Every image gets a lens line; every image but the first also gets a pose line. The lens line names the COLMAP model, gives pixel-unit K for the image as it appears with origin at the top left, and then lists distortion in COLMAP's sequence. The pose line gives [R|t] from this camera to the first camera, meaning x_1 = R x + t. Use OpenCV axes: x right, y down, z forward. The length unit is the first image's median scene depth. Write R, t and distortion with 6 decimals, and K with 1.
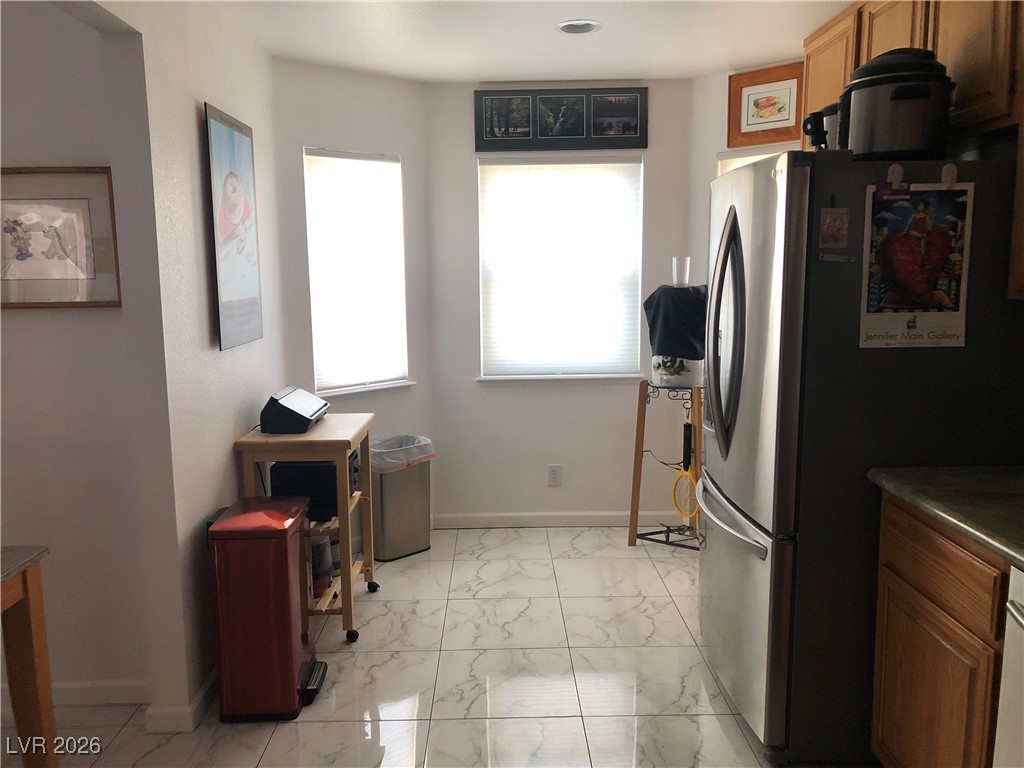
lens RADIAL K [[832.3, 0, 510.5], [0, 832.3, 384.7], [0, 0, 1]] dist [0.055081, -0.068661]
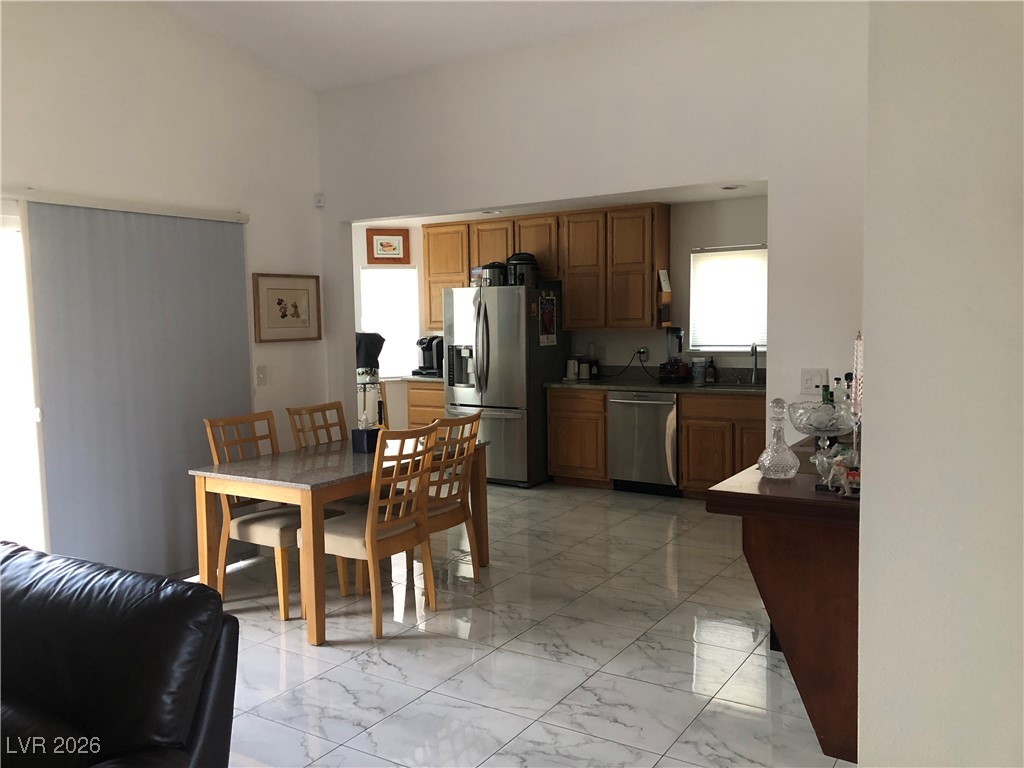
lens RADIAL K [[832.3, 0, 512.1], [0, 832.3, 384.7], [0, 0, 1]] dist [0.055081, -0.068661]
pose [[0.542177, -0.063231, 0.837882, -1.298030], [0.124418, 0.992214, -0.005631, 0.060020], [-0.831002, 0.107301, 0.545823, -0.356954]]
